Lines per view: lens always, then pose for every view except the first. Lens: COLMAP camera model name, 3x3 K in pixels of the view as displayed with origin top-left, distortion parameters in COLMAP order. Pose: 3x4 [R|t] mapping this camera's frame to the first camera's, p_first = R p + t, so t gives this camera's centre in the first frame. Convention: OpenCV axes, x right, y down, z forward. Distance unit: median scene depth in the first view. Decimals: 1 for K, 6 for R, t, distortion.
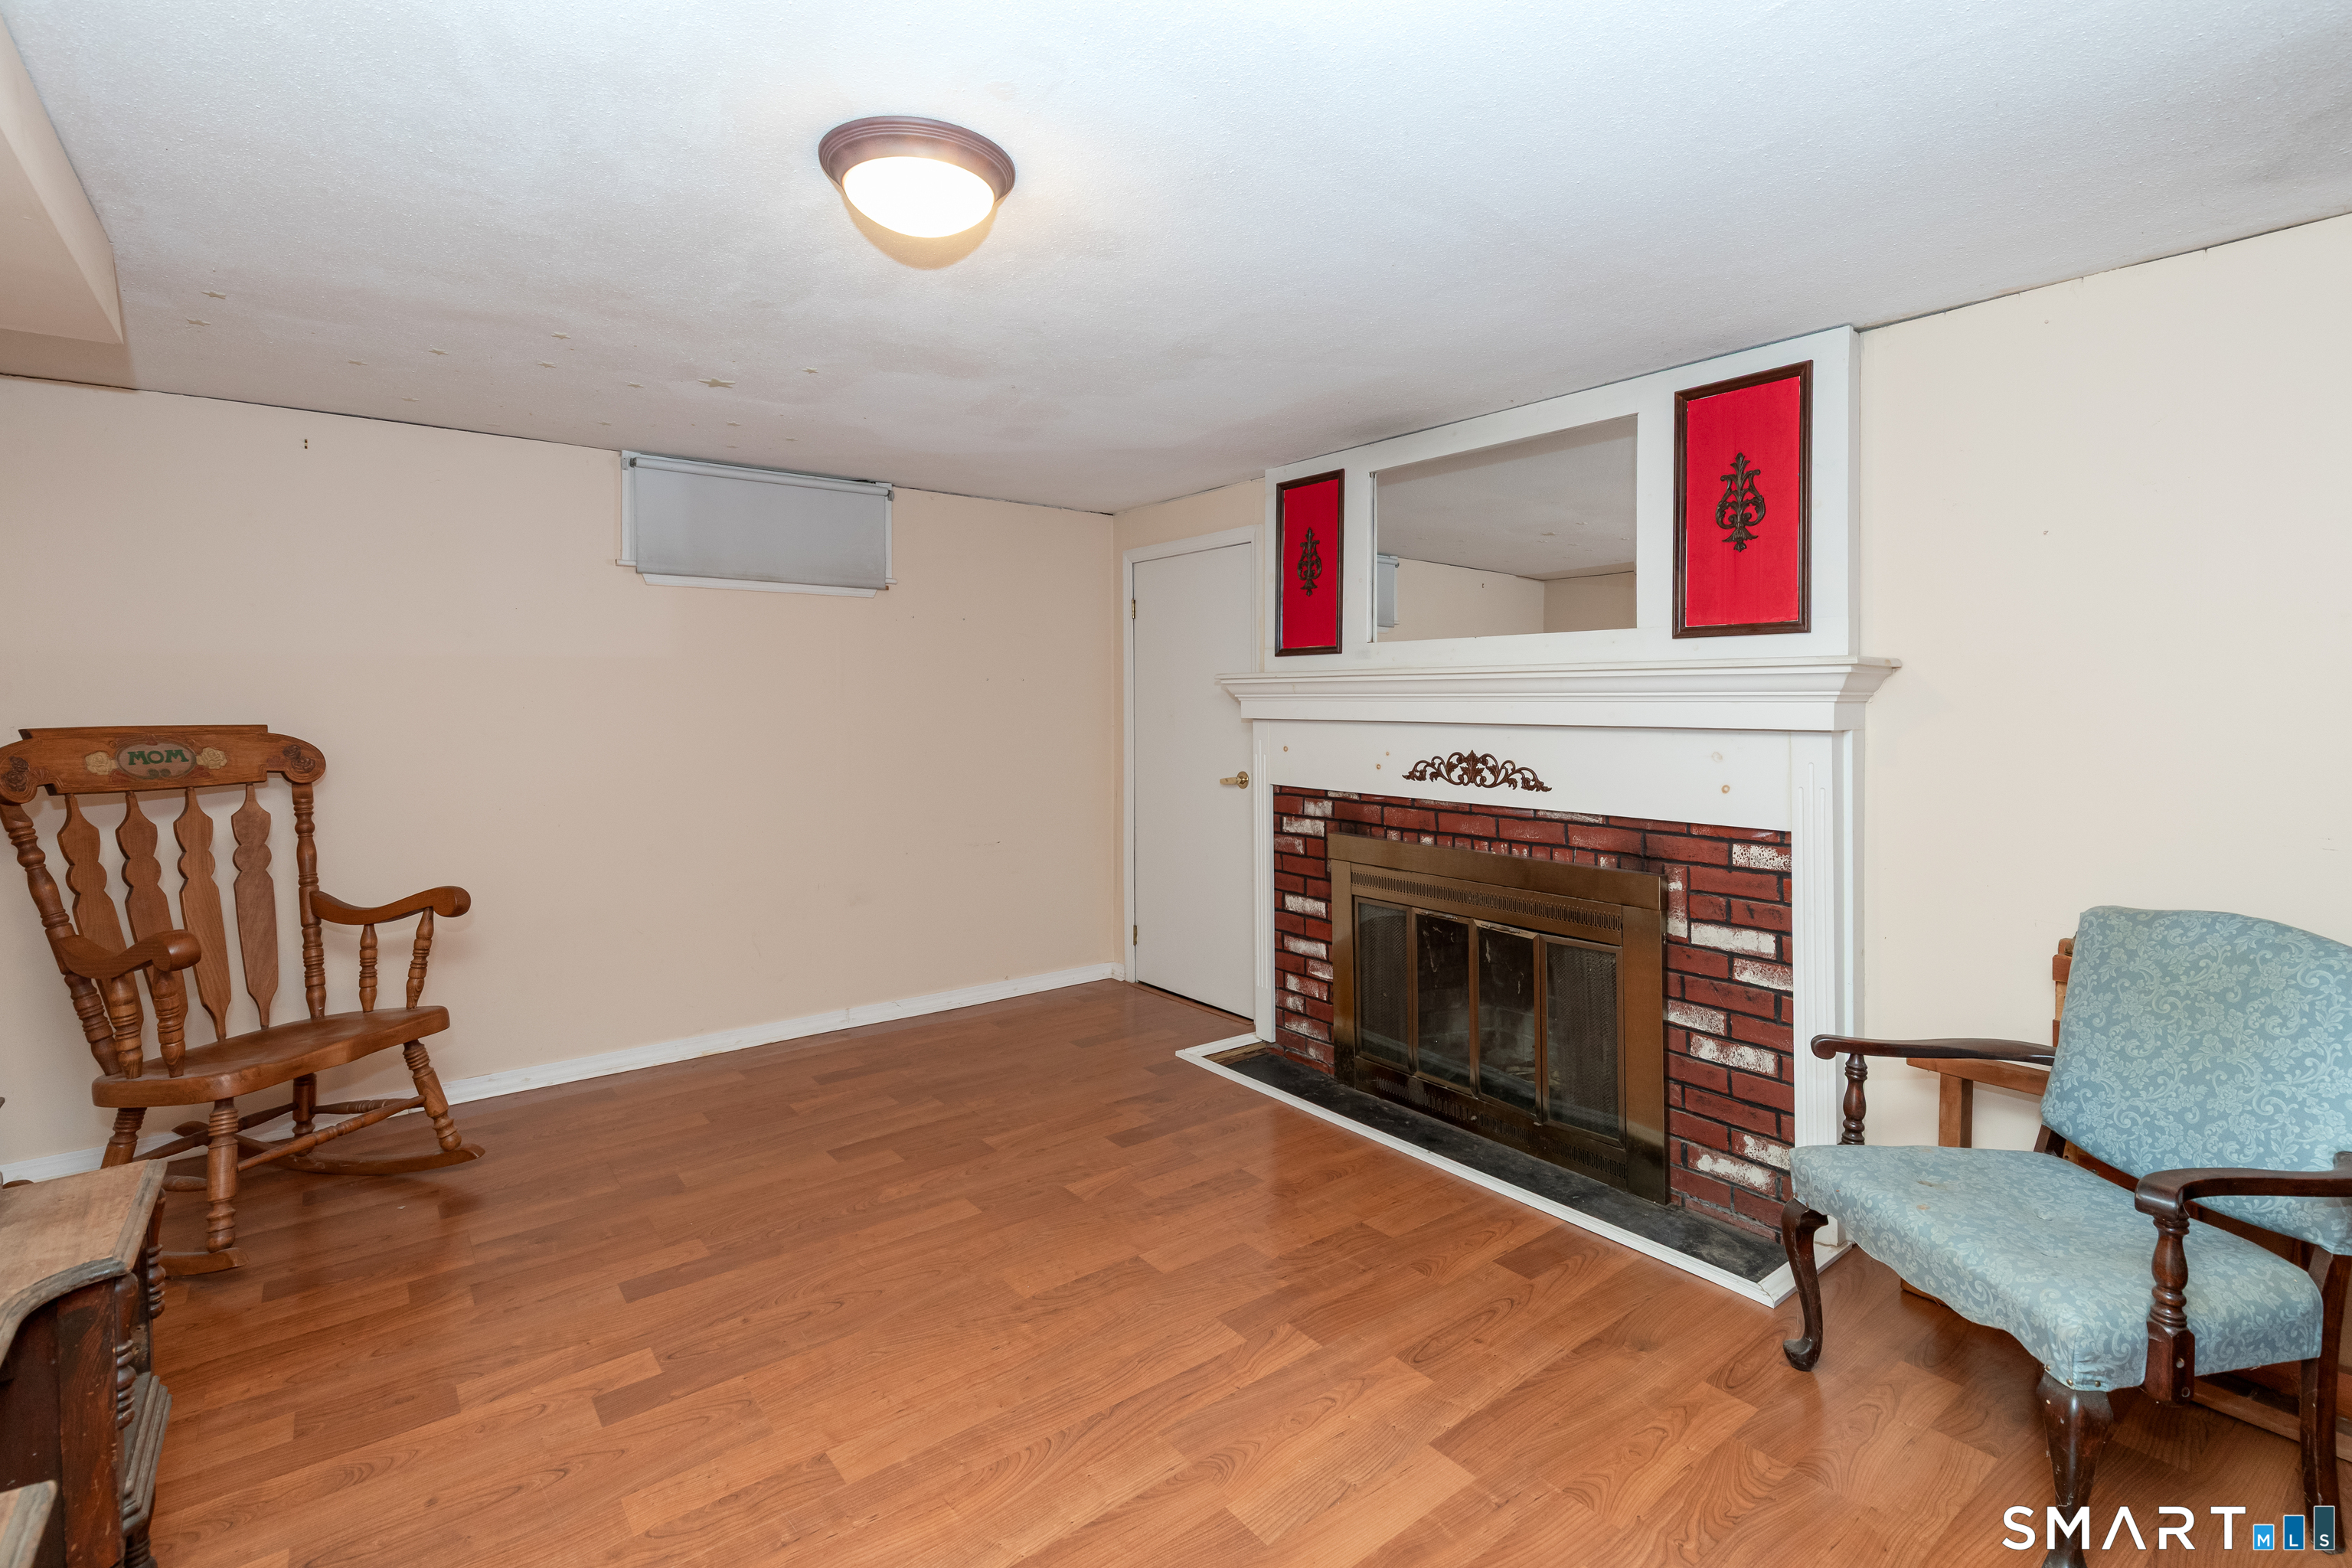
lens RADIAL K [[1095.1, 0, 1177.0], [0, 1095.1, 731.5], [0, 0, 1]] dist [0.033059, 0.000080]
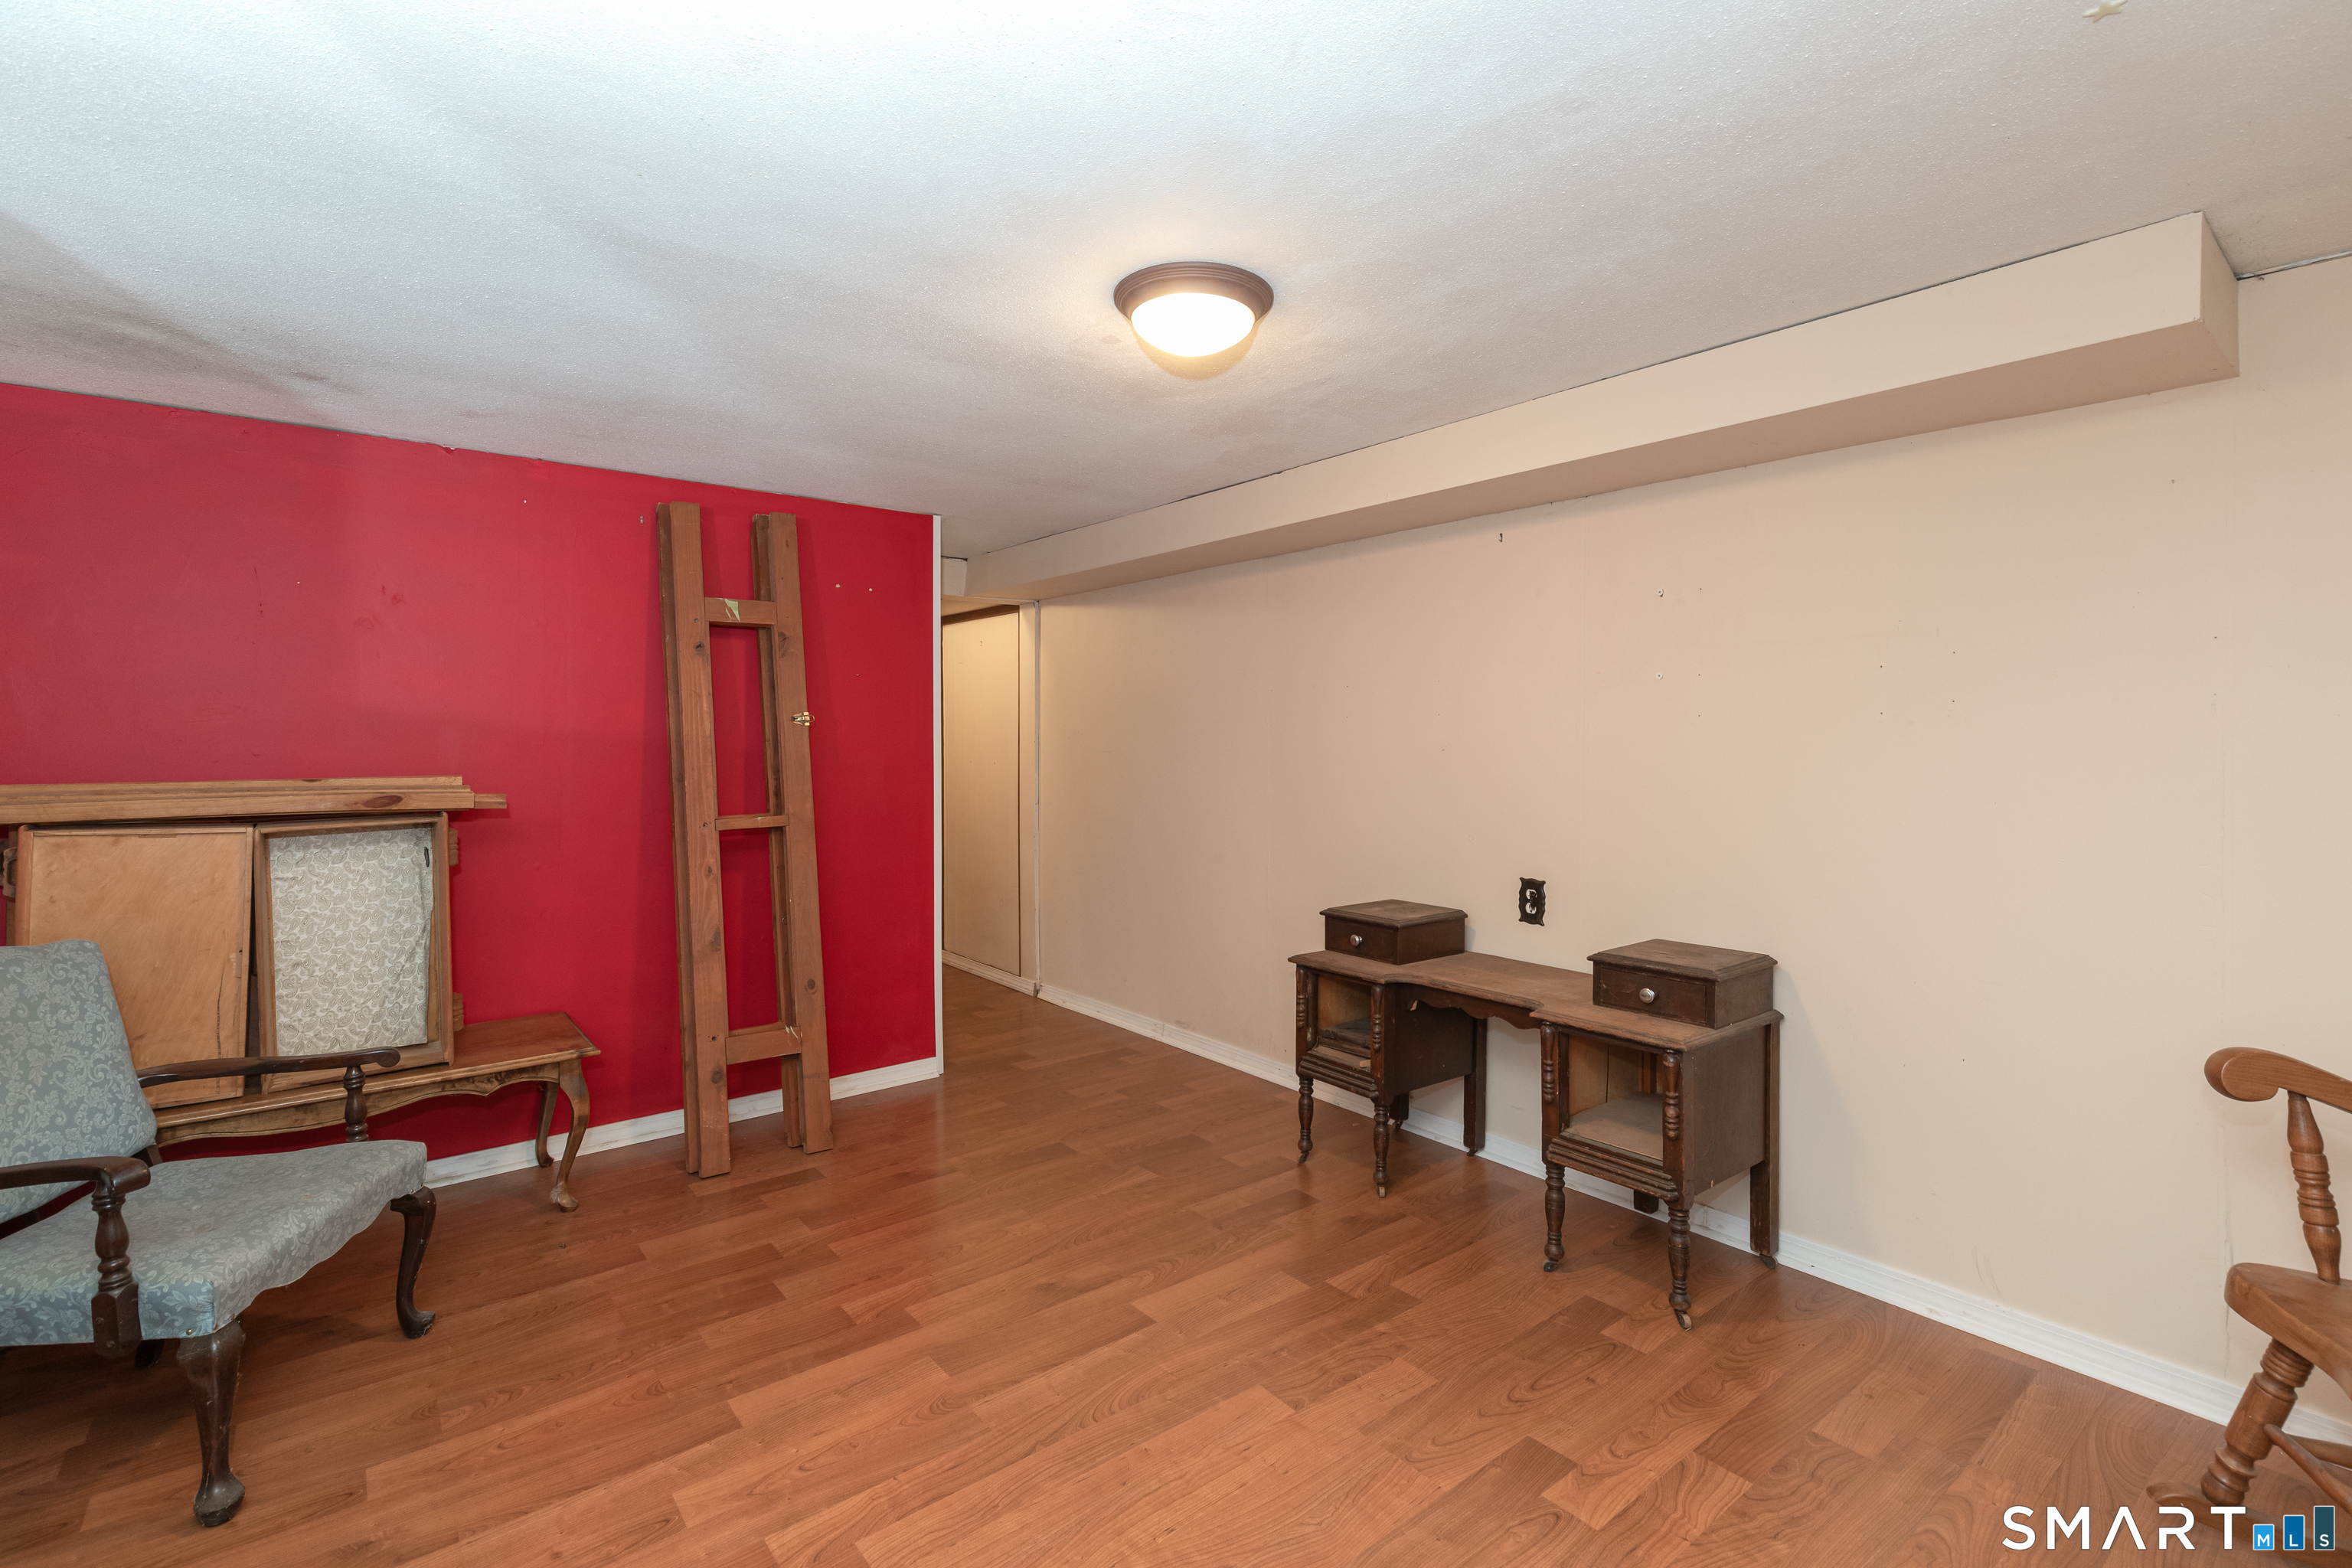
lens RADIAL K [[1095.1, 0, 1177.0], [0, 1095.1, 731.5], [0, 0, 1]] dist [0.033059, 0.000080]
pose [[-0.999850, 0.010351, -0.013918, -0.191303], [0.010071, 0.999748, 0.020040, -0.053181], [0.014122, 0.019897, -0.999702, 2.112362]]
